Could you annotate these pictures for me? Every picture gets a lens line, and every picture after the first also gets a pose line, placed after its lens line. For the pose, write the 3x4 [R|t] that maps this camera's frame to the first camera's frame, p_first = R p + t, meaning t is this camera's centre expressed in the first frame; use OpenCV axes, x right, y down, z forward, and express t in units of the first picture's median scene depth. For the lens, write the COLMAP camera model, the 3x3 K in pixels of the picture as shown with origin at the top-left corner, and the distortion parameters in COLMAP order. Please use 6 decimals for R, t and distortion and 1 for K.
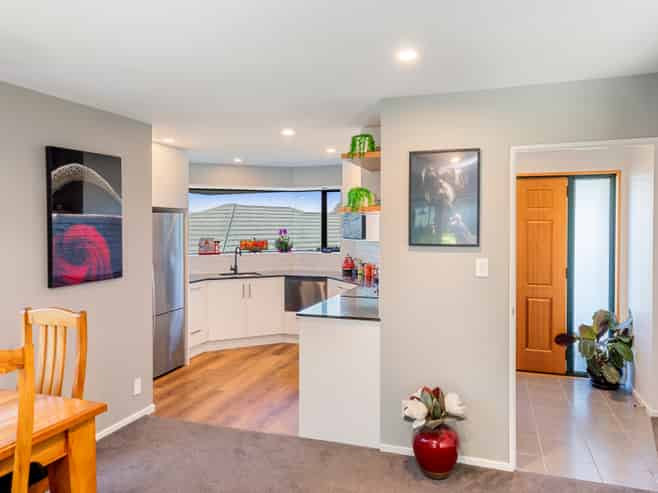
lens RADIAL K [[472.5, 0, 329.0], [0, 472.5, 246.5], [0, 0, 1]] dist [-0.003818, 0.001273]
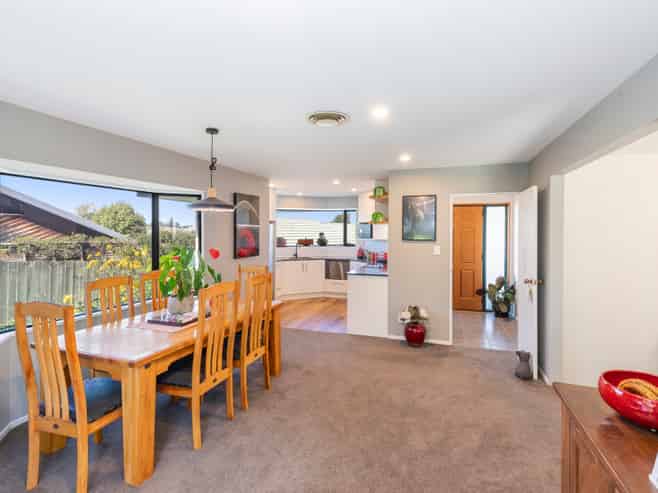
lens RADIAL K [[330.1, 0, 329.0], [0, 330.1, 246.5], [0, 0, 1]] dist [0.000577, -0.000050]
pose [[0.999987, 0.004717, -0.002128, -0.088247], [-0.004713, 0.999987, 0.001775, 0.014541], [0.002136, -0.001765, 0.999996, -0.271208]]
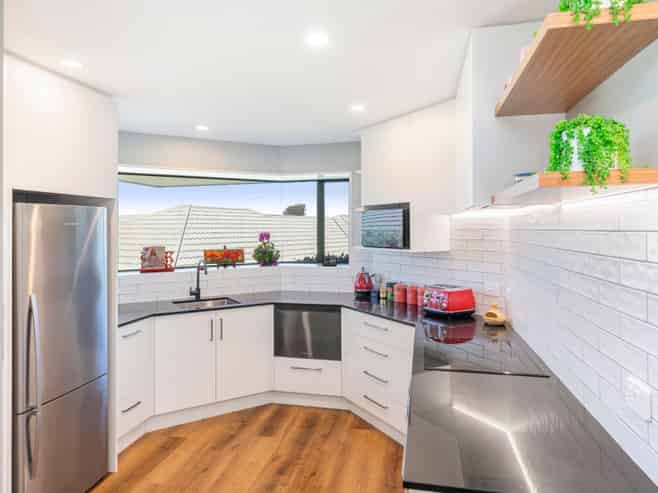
lens RADIAL K [[435.0, 0, 328.5], [0, 435.0, 234.7], [0, 0, 1]] dist [-0.001654, -0.000581]
pose [[0.993379, -0.004077, 0.114814, -0.100211], [0.007341, 0.999580, -0.028019, -0.019204], [-0.114652, 0.028676, 0.992992, 0.434537]]
